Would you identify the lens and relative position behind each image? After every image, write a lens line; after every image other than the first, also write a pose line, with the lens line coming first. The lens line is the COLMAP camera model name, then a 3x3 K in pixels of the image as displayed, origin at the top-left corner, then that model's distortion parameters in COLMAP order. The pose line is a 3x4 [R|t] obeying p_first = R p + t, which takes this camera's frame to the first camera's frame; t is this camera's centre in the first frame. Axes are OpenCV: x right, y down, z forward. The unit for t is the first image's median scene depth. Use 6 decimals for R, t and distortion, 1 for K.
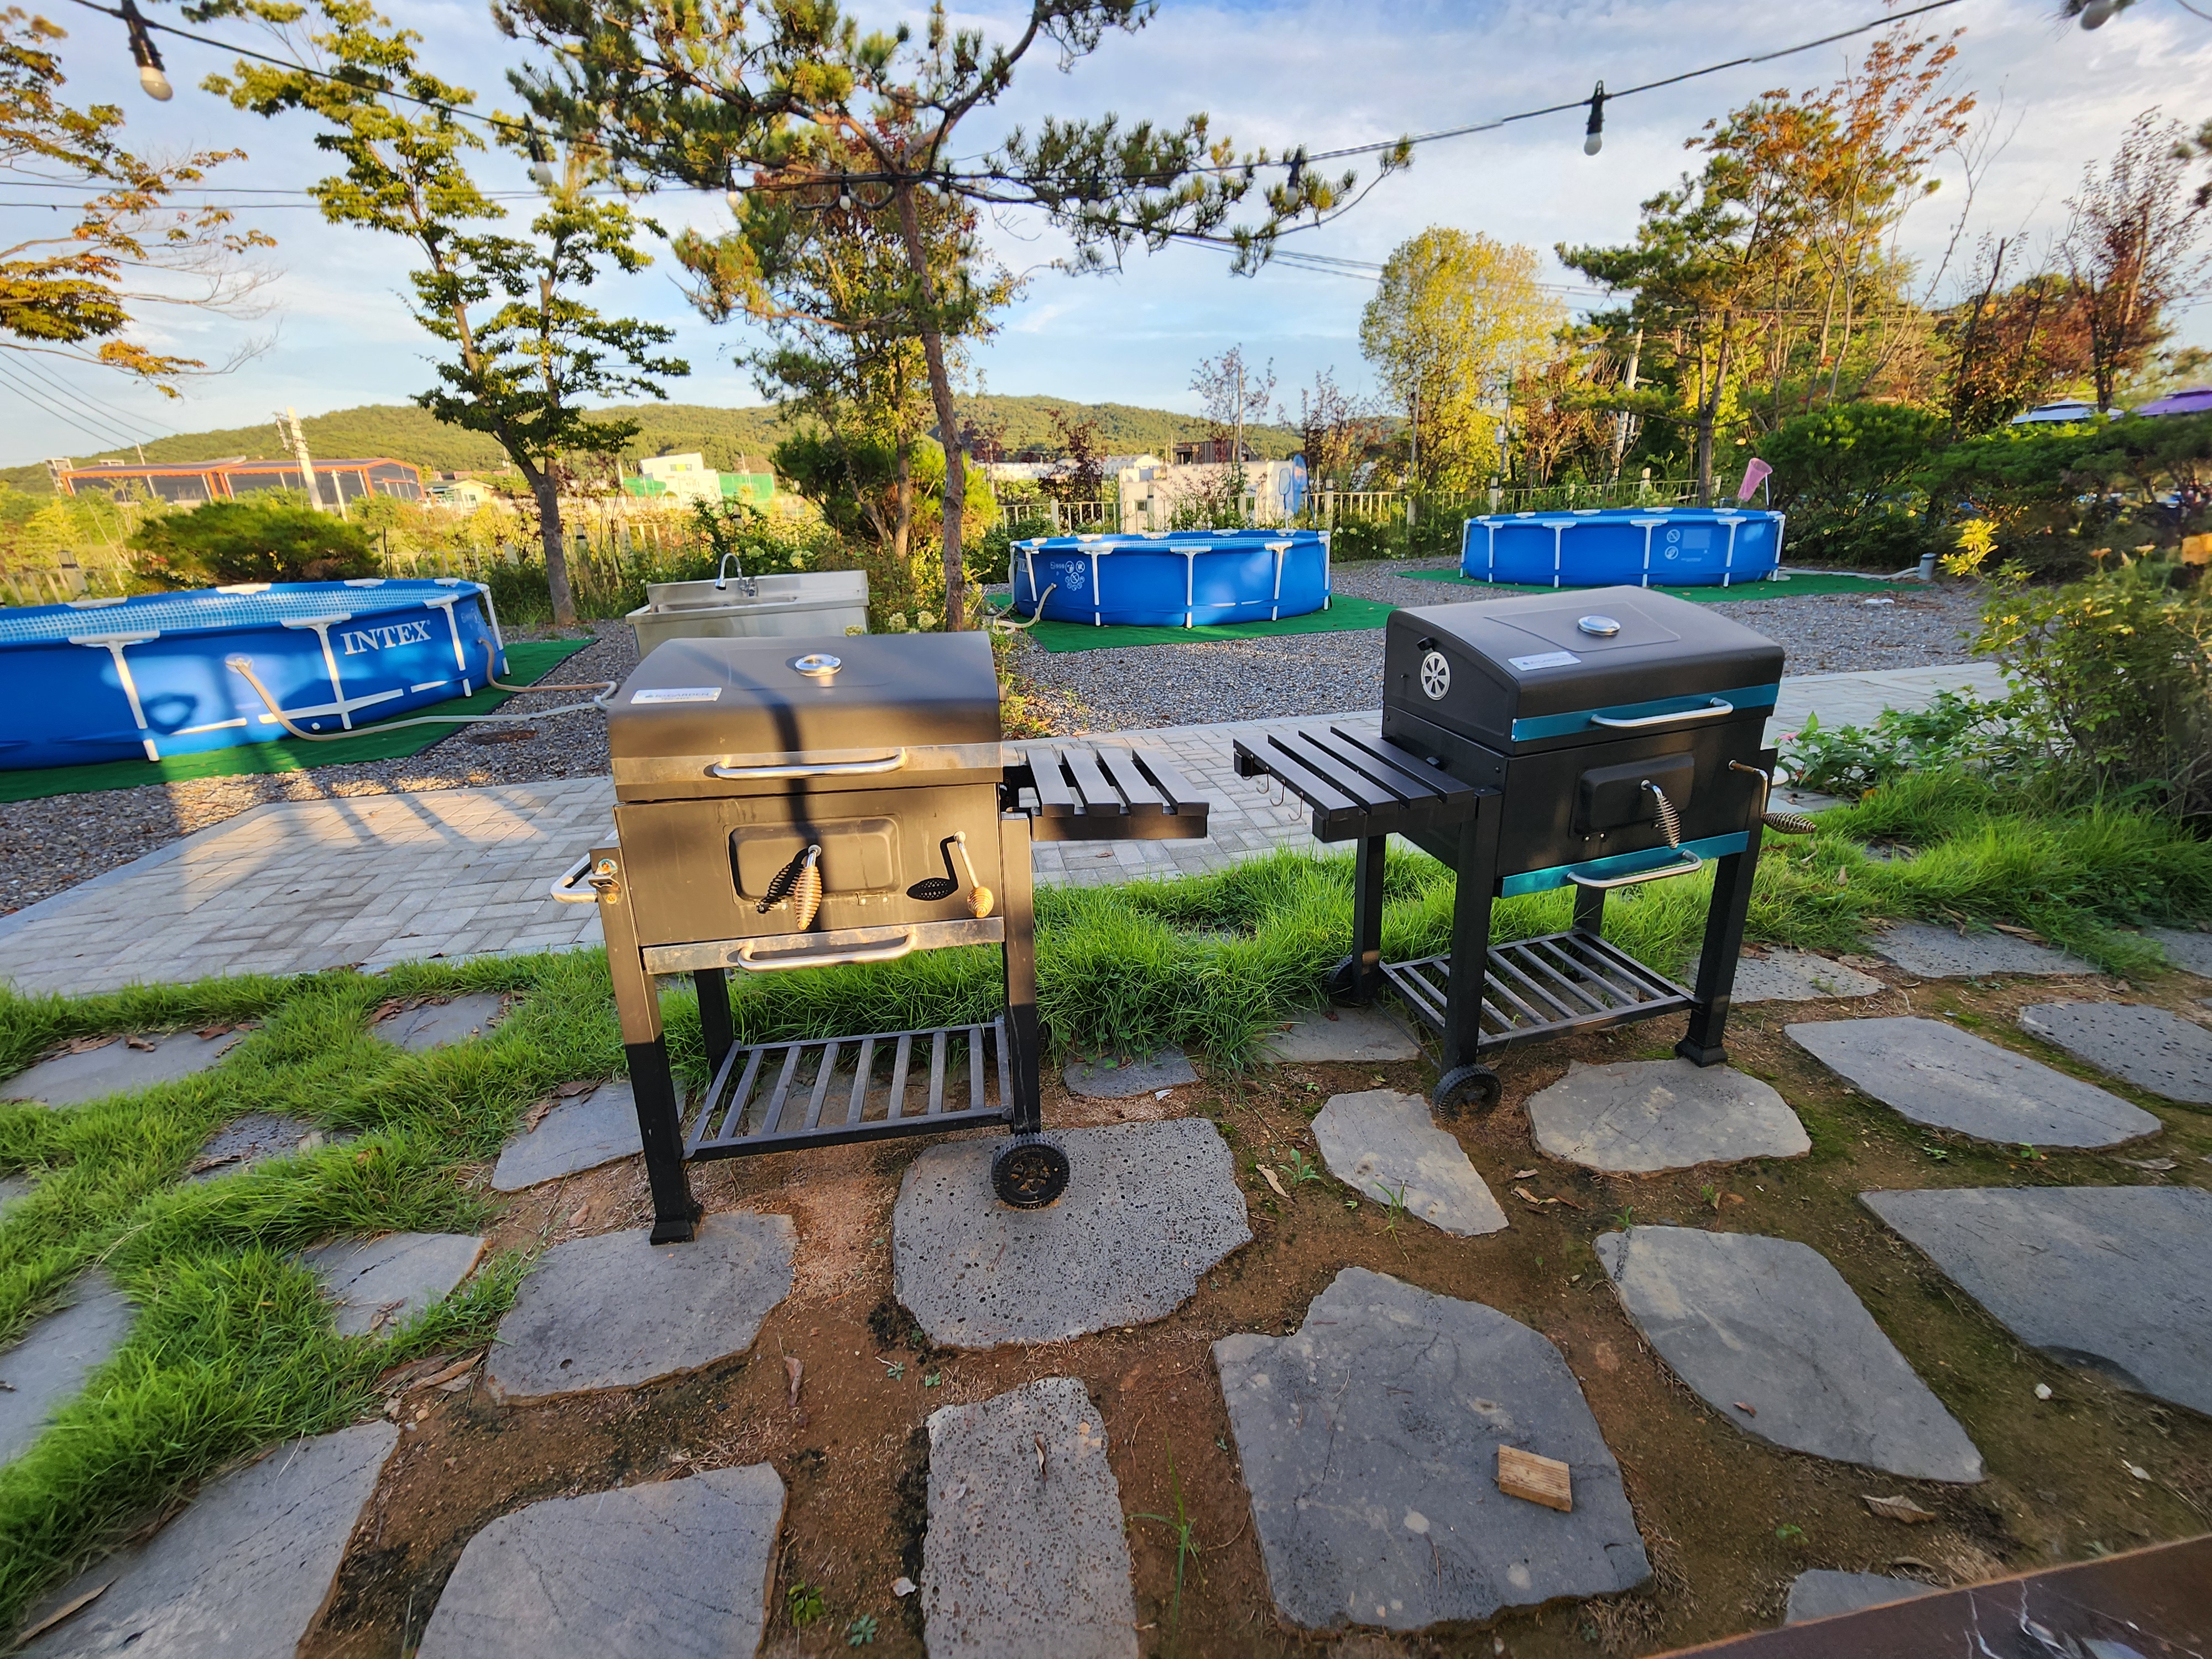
lens RADIAL K [[895.3, 0, 1112.1], [0, 895.3, 819.4], [0, 0, 1]] dist [-0.000974, 0.000671]
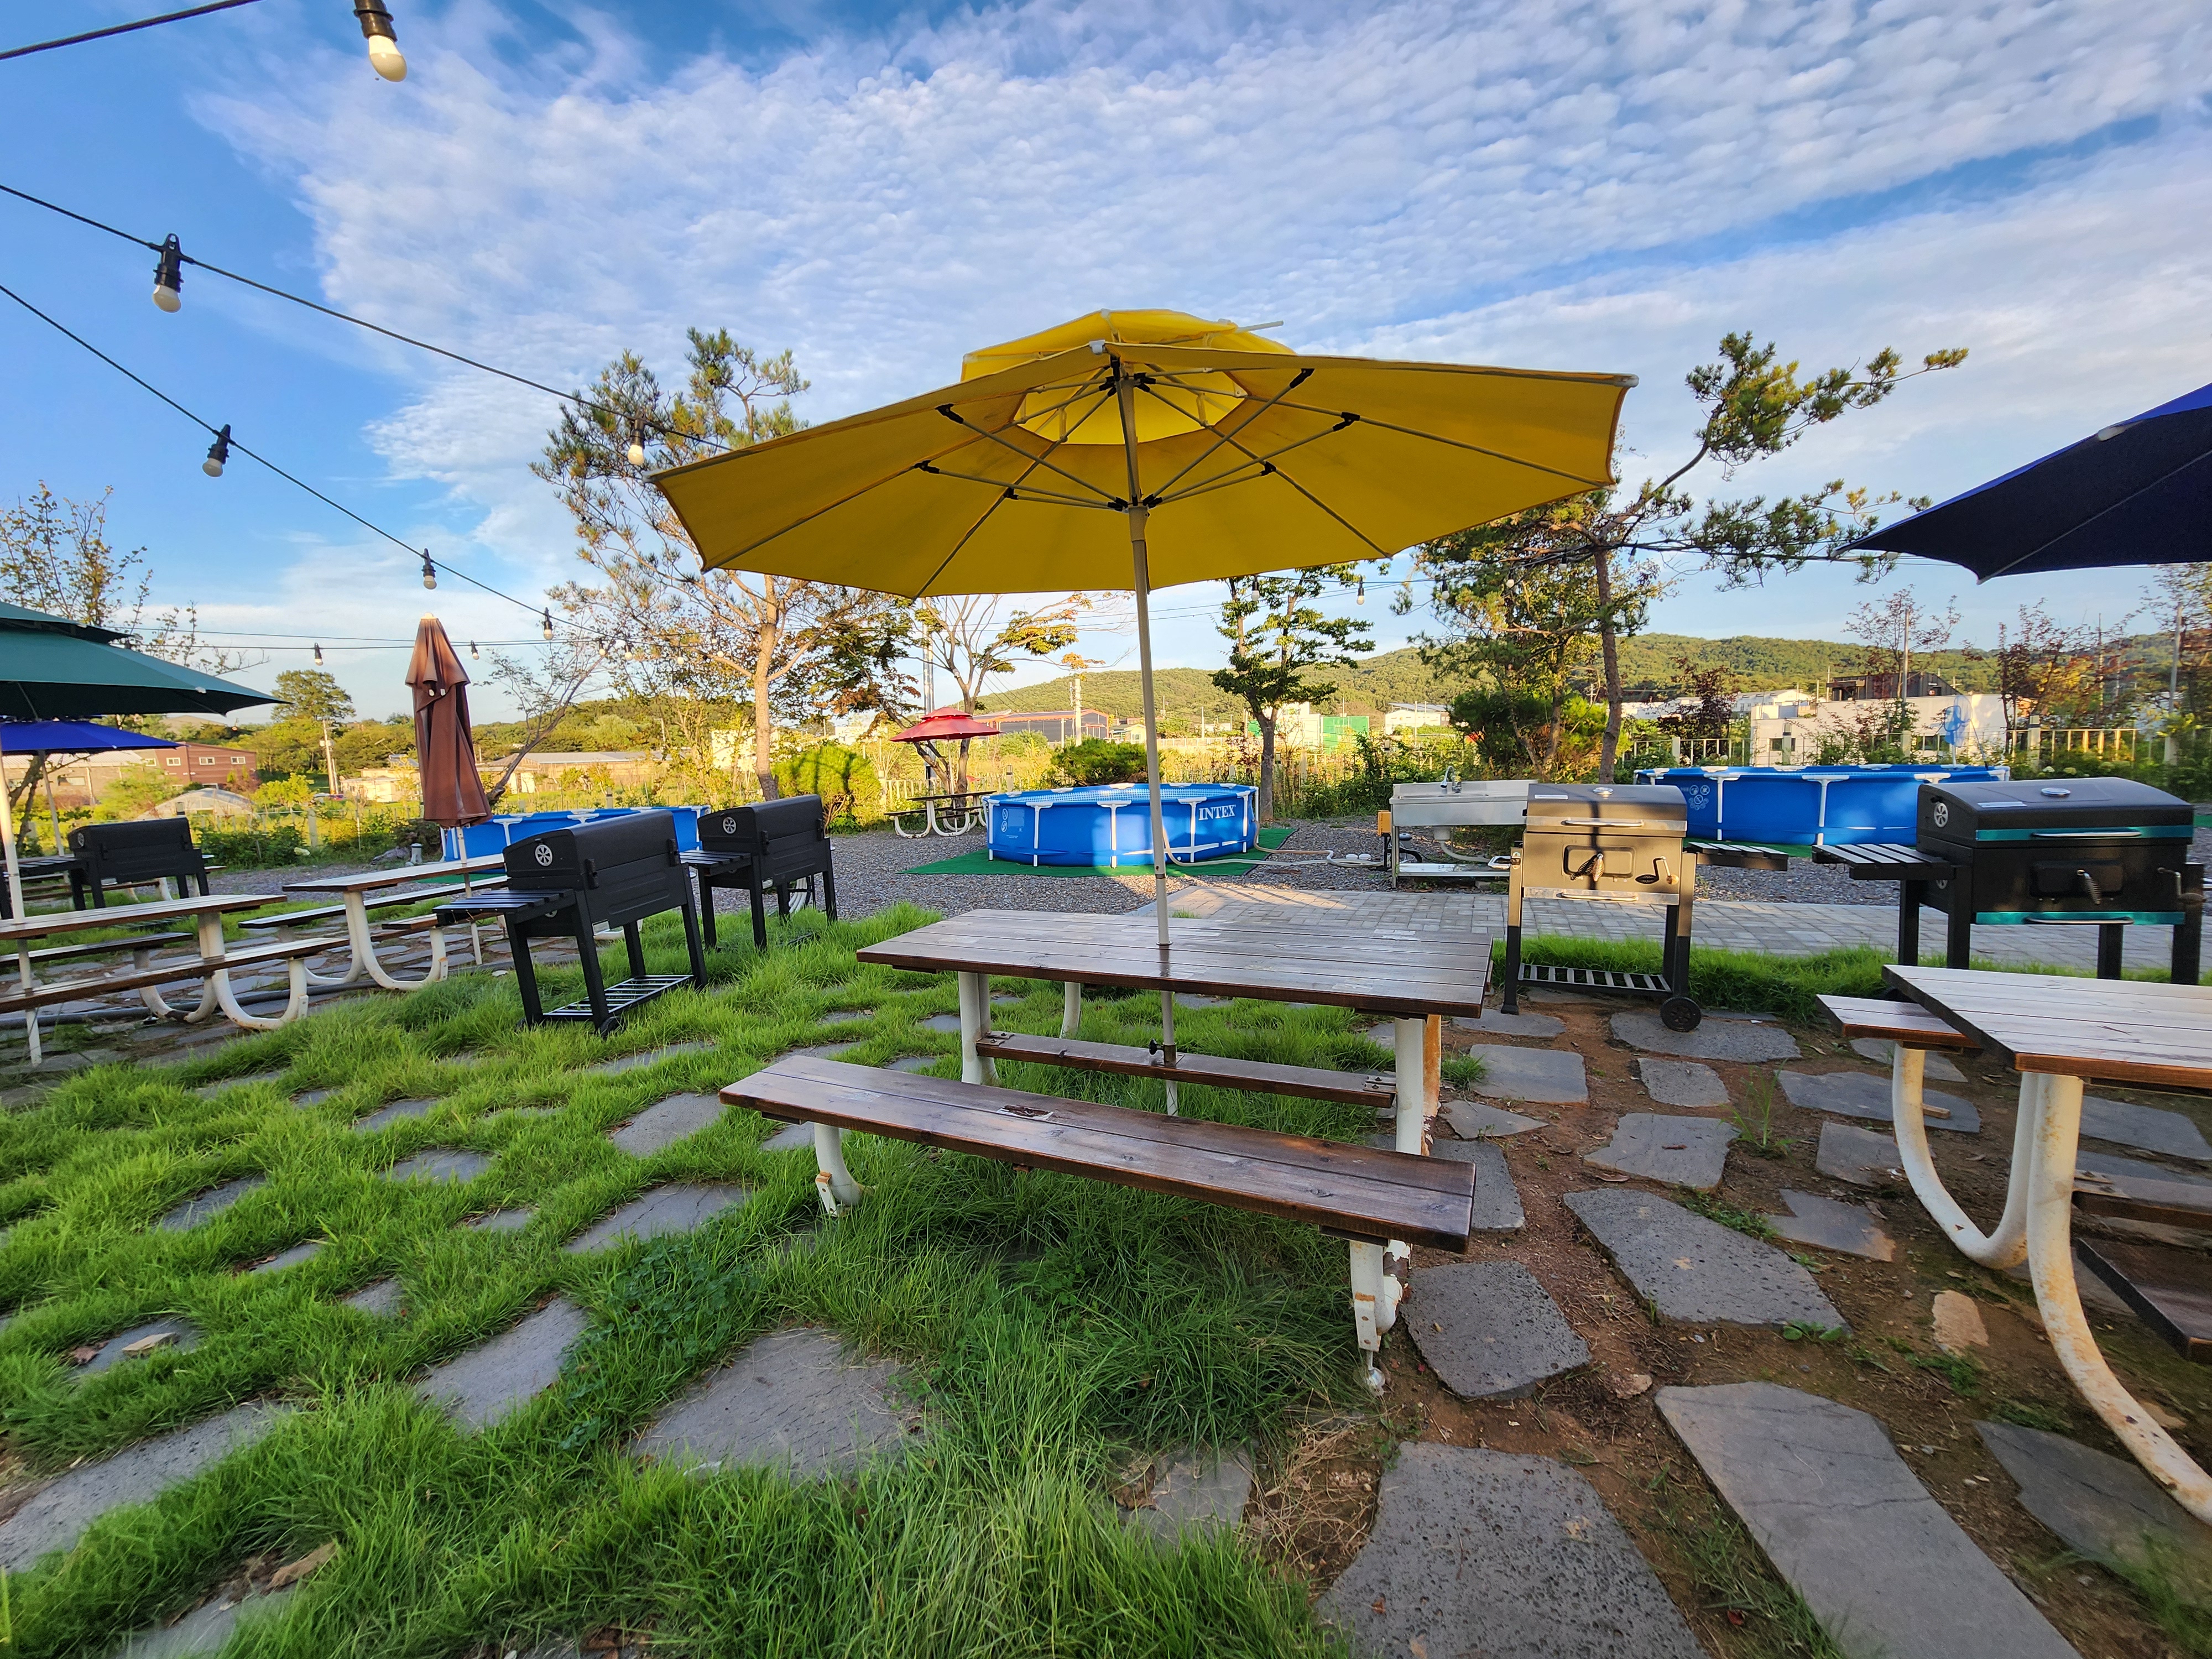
lens RADIAL K [[895.3, 0, 1126.7], [0, 895.3, 841.3], [0, 0, 1]] dist [-0.000974, 0.000671]
pose [[0.826801, 0.063364, -0.558914, -0.001948], [-0.188766, 0.967269, -0.169582, 0.100061], [0.529875, 0.245715, 0.811700, -0.268642]]
